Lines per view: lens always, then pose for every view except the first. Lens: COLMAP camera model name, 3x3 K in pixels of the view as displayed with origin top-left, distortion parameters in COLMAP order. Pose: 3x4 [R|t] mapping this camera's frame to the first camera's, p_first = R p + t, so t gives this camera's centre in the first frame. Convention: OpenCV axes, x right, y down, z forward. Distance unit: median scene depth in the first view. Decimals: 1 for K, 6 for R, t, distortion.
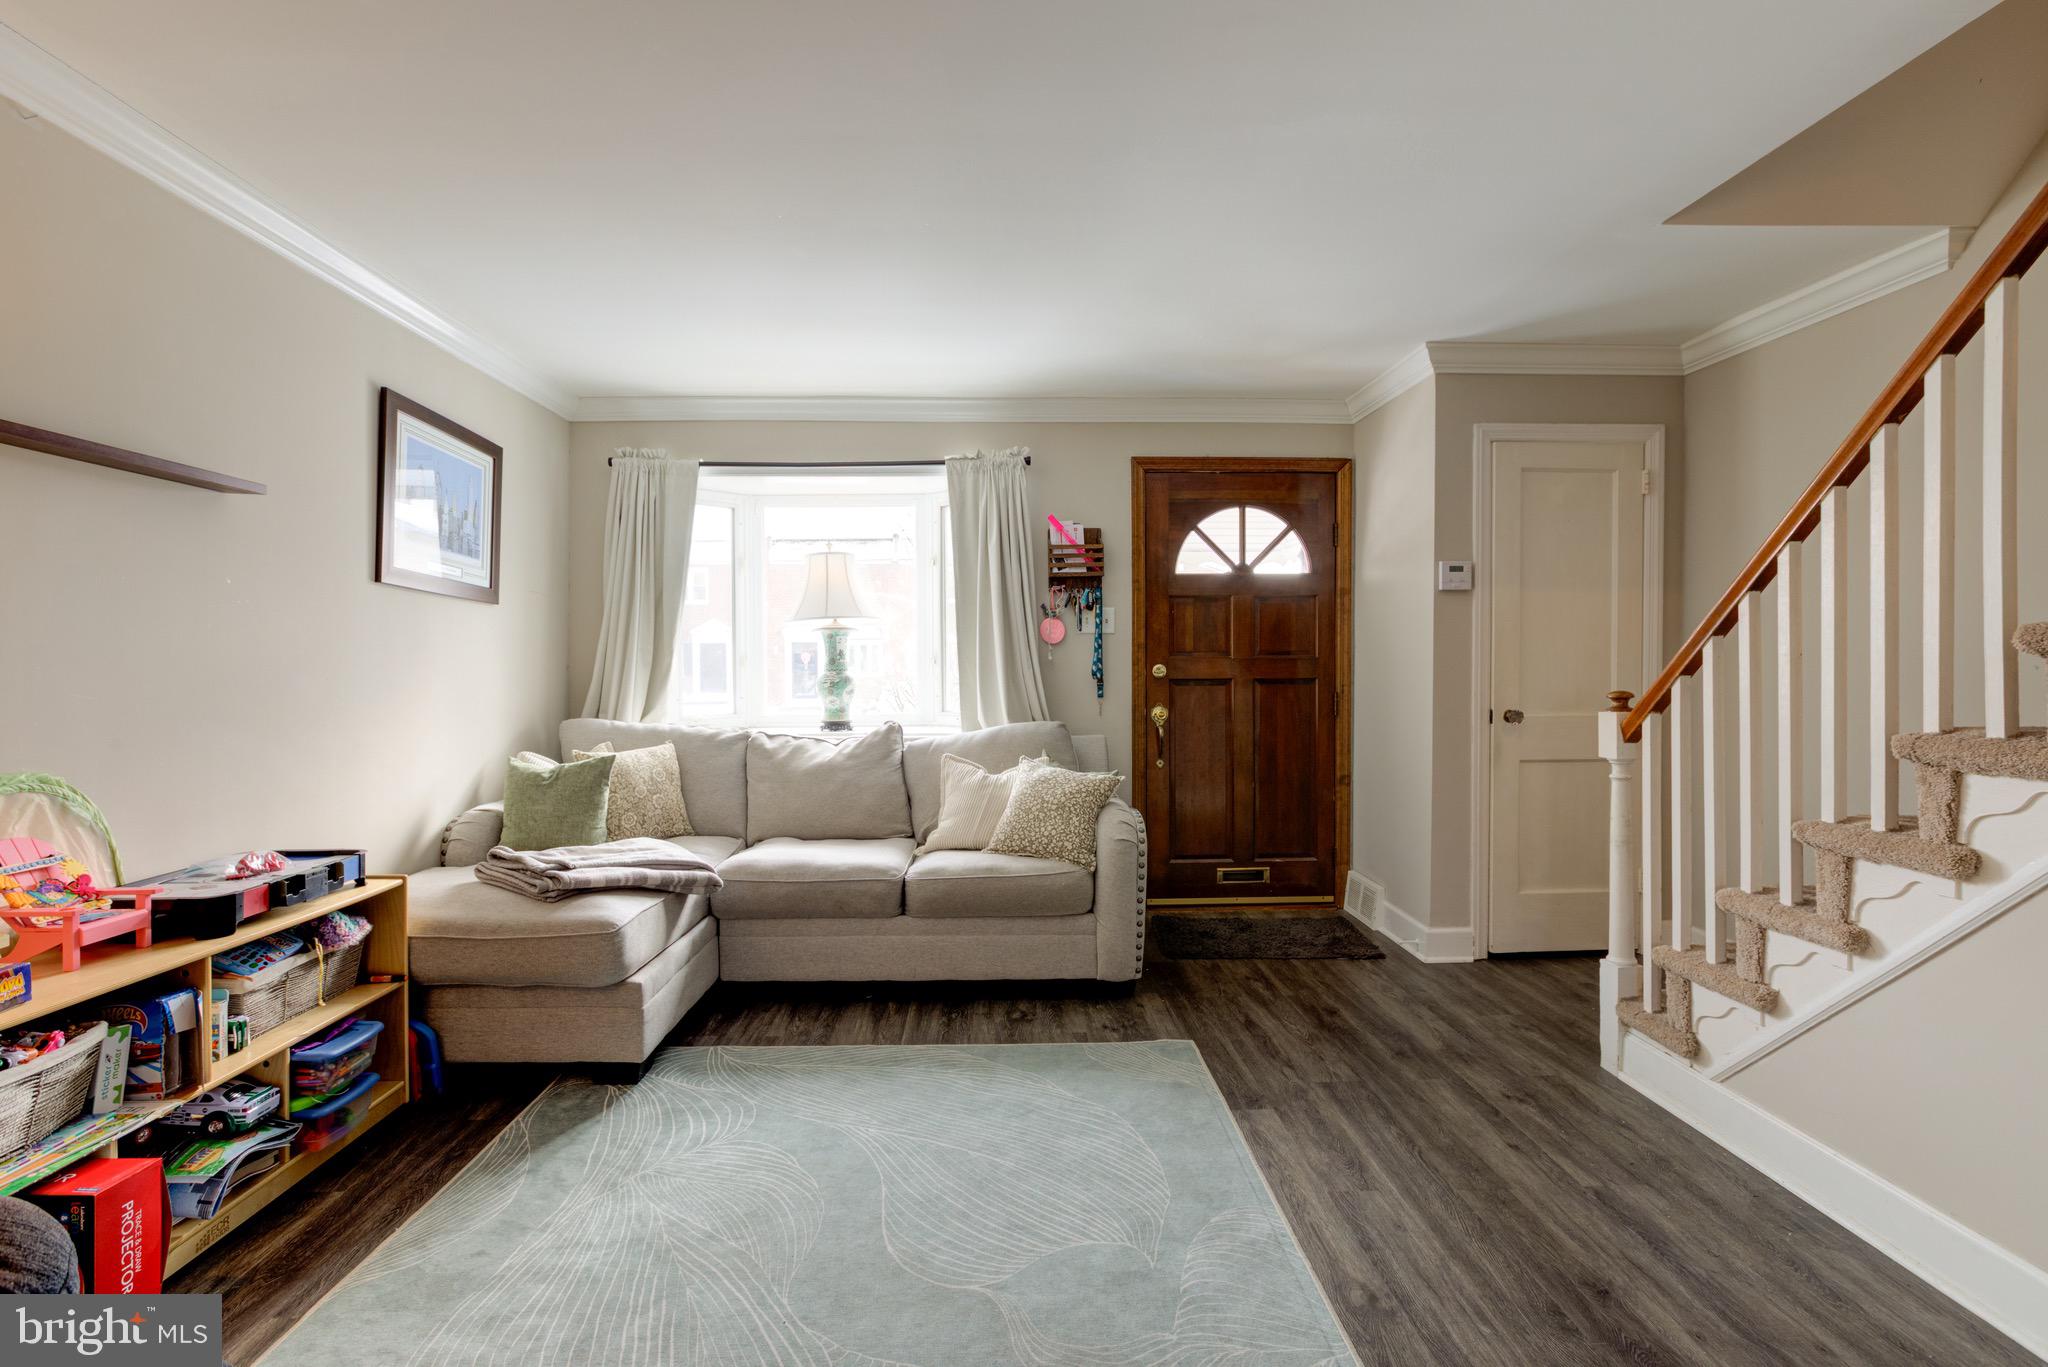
lens RADIAL K [[943.4, 0, 1010.7], [0, 943.4, 672.1], [0, 0, 1]] dist [-0.004361, 0.009231]
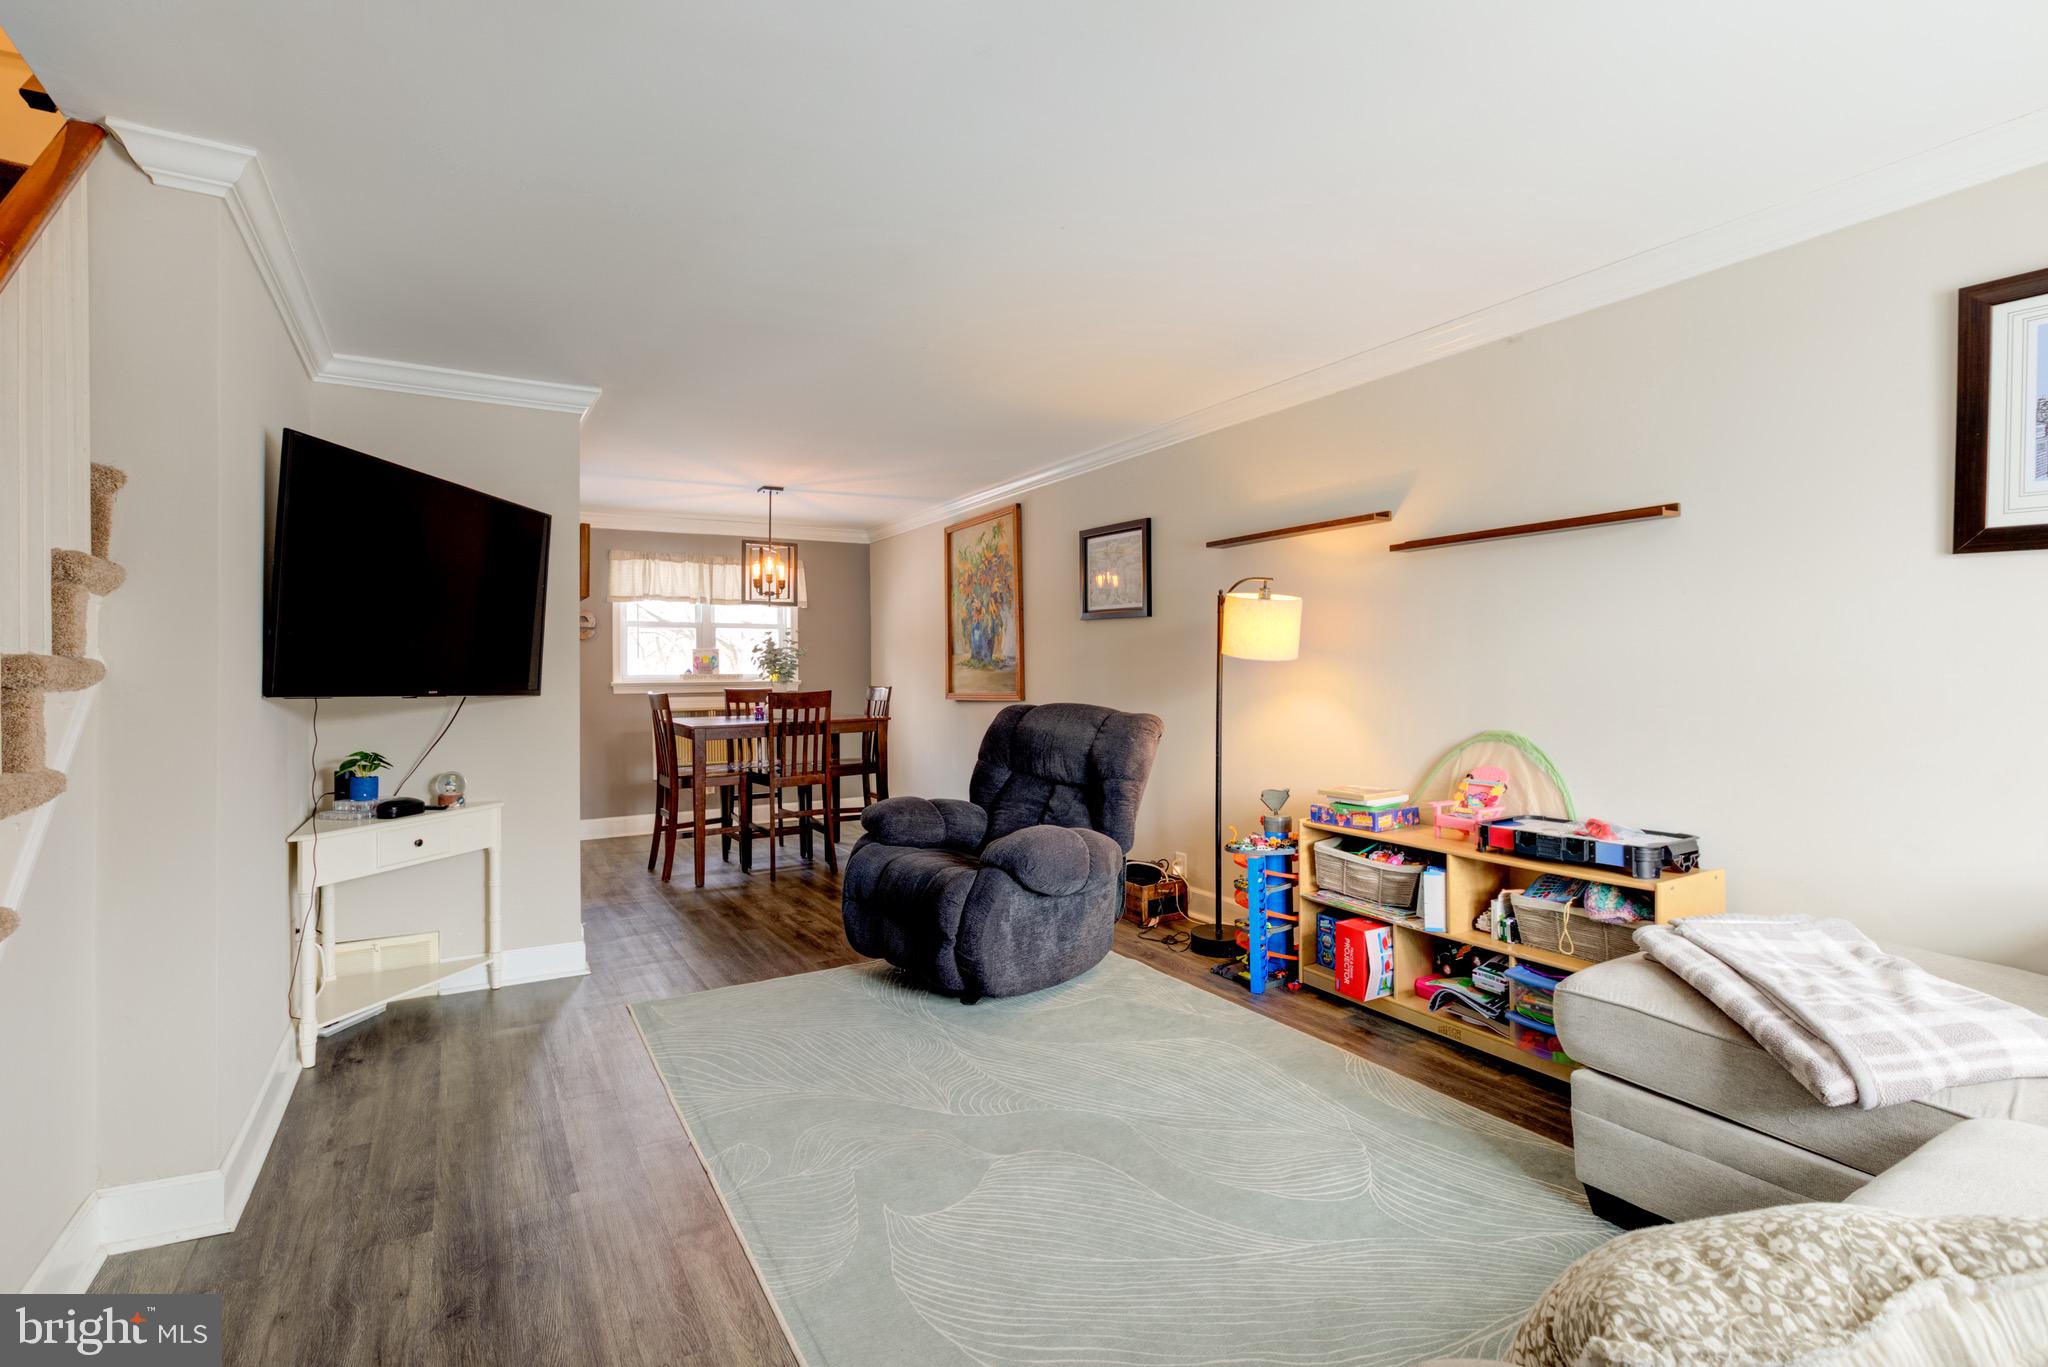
lens RADIAL K [[946.9, 0, 997.3], [0, 946.9, 659.6], [0, 0, 1]] dist [-0.006099, 0.007694]
pose [[-0.878419, 0.007267, -0.477836, 0.358801], [0.009412, 0.999954, -0.002095, -0.017481], [0.477798, -0.006338, -0.878447, 1.299503]]
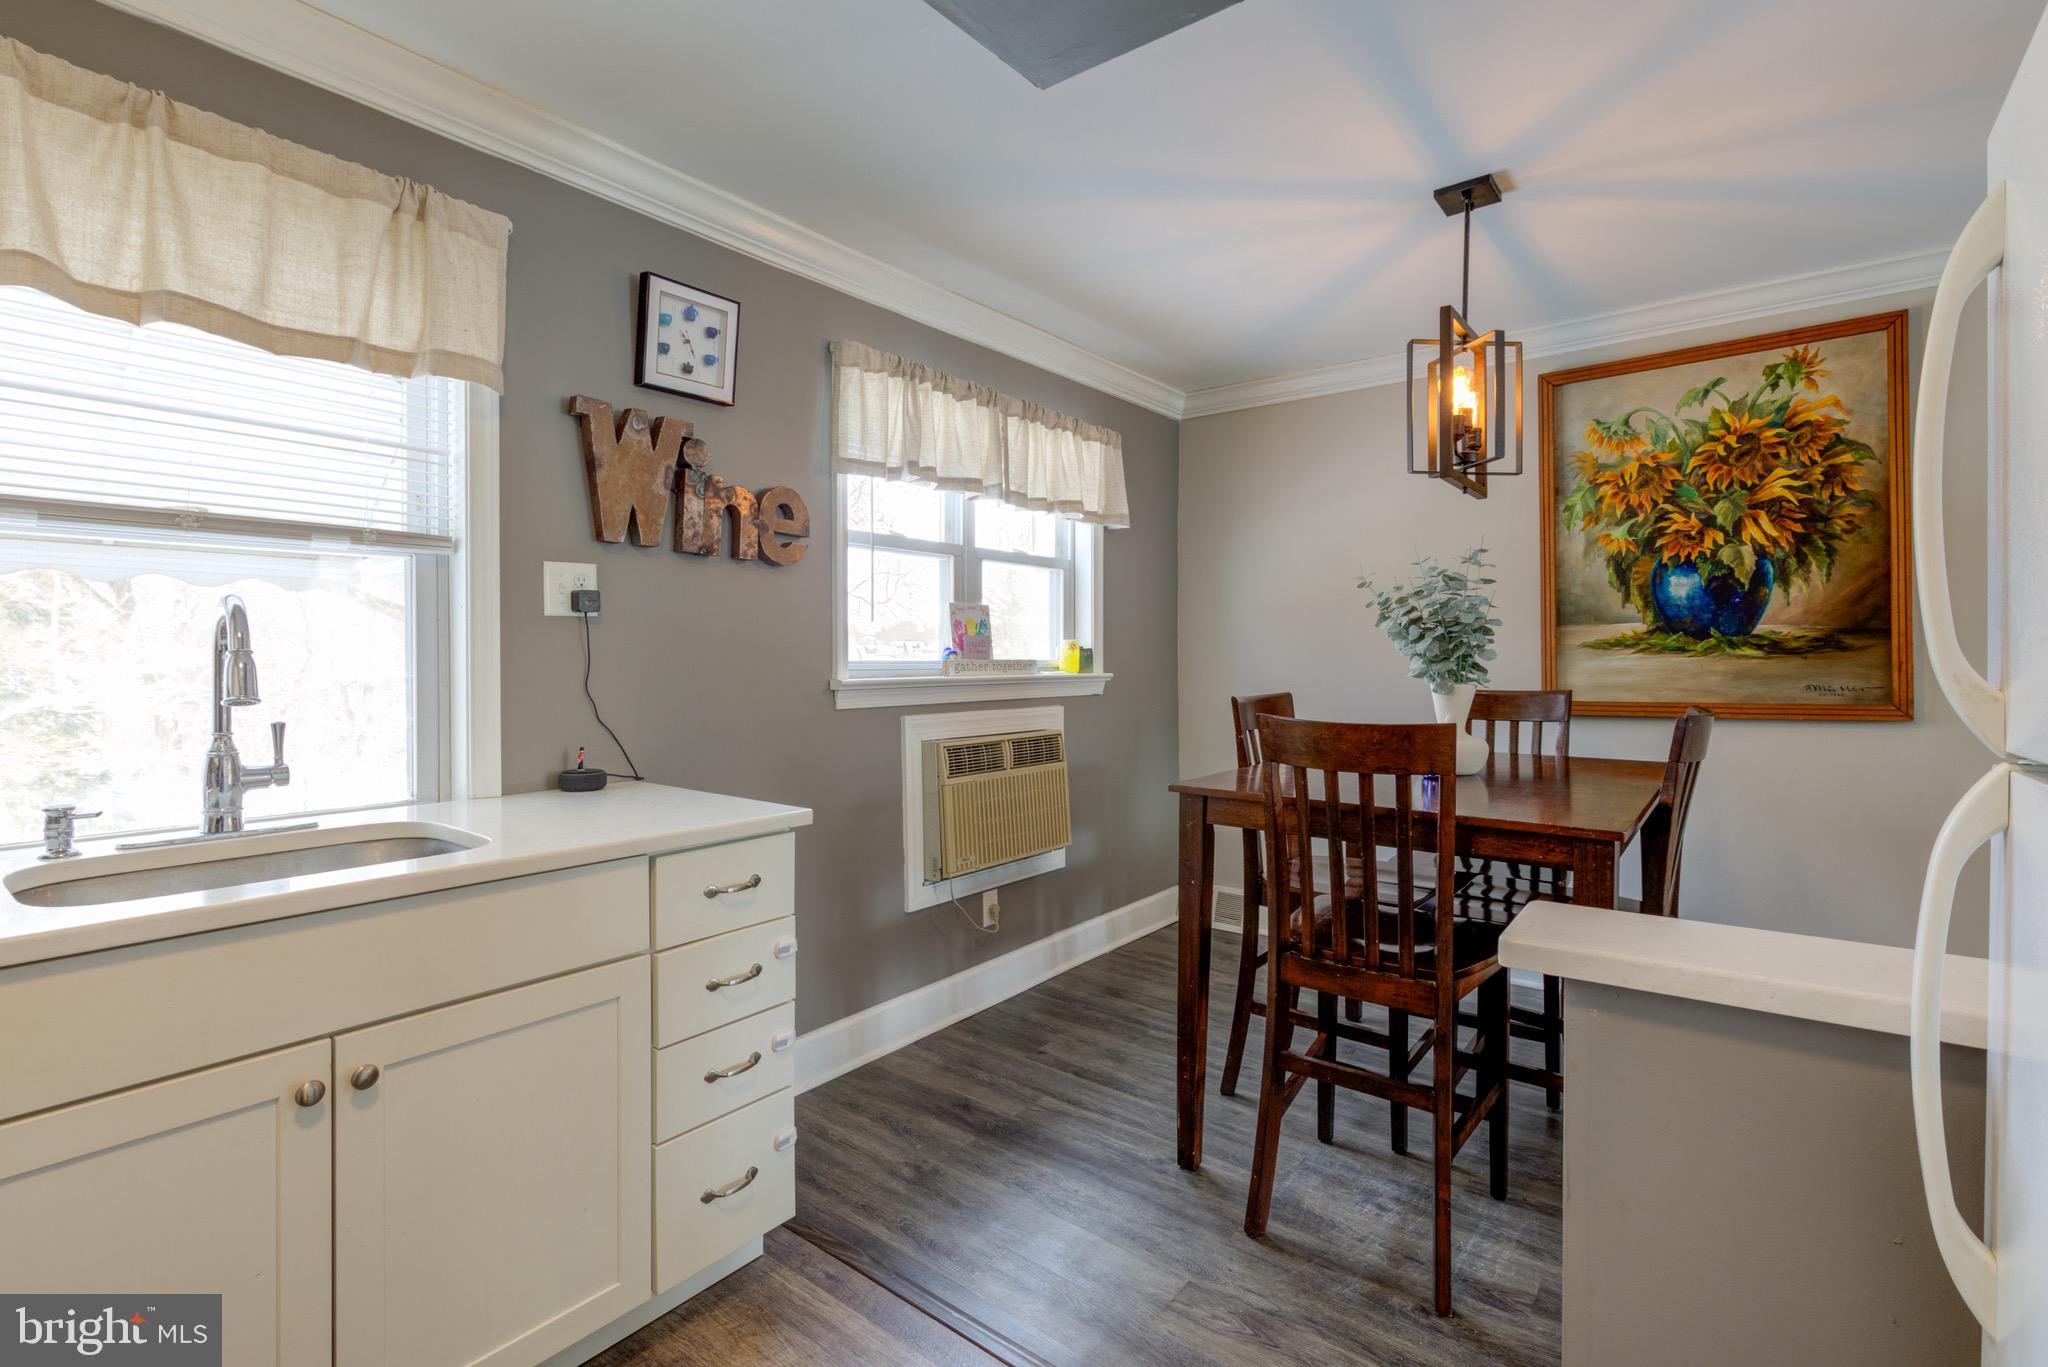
lens RADIAL K [[962.2, 0, 1024.0], [0, 962.2, 683.5], [0, 0, 1]] dist [0.005909, 0.000594]
pose [[-0.628942, 0.025613, -0.777031, 0.715730], [-0.002629, 0.999381, 0.035070, -0.002960], [0.777448, 0.024100, -0.628485, -0.573765]]
